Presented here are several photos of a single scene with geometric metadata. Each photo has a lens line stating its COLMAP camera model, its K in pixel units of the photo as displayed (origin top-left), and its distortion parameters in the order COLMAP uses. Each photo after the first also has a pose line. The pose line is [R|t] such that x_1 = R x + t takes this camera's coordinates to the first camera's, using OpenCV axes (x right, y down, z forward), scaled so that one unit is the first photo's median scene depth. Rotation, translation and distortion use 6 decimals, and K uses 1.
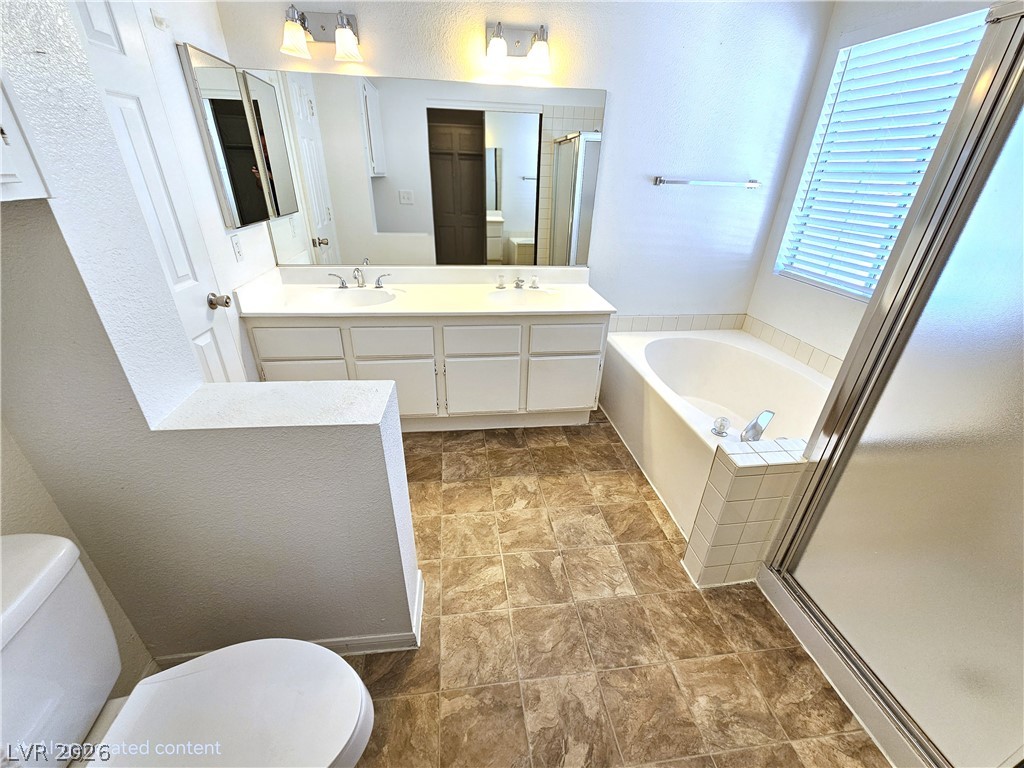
lens RADIAL K [[421.8, 0, 510.5], [0, 421.8, 390.3], [0, 0, 1]] dist [-0.001478, 0.000945]
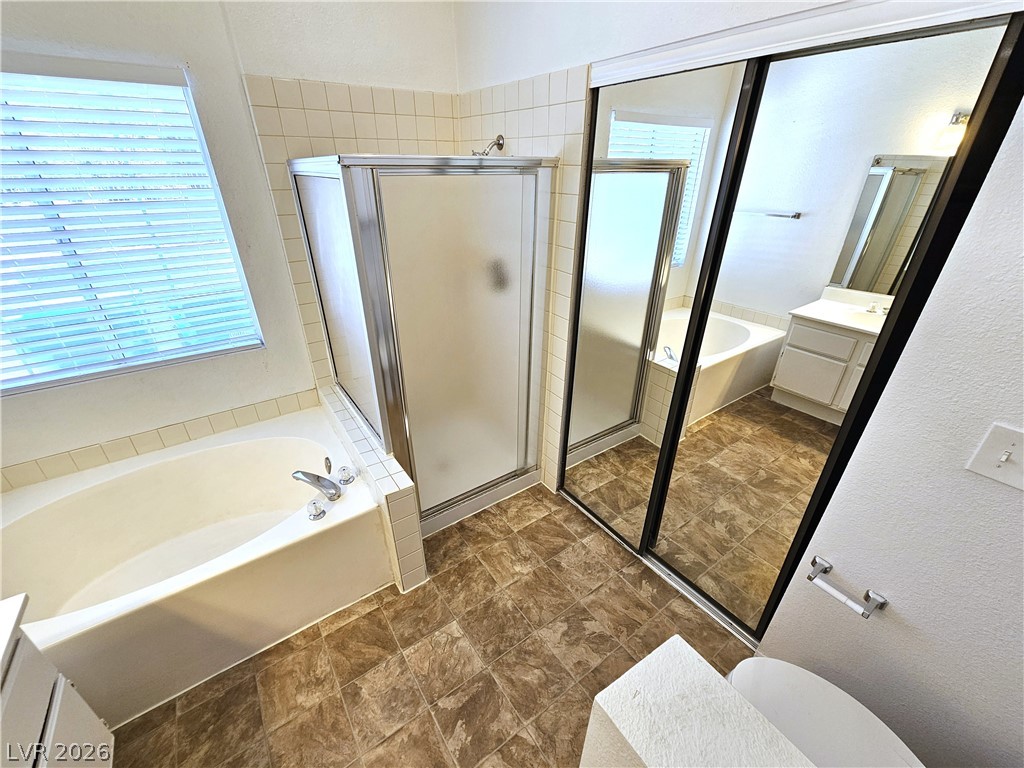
lens RADIAL K [[421.8, 0, 510.5], [0, 421.8, 390.3], [0, 0, 1]] dist [-0.001478, 0.000945]
pose [[-0.457846, -0.447660, 0.768100, -0.358719], [0.400055, 0.667816, 0.627676, -0.571215], [-0.793935, 0.594662, -0.126668, 0.645093]]
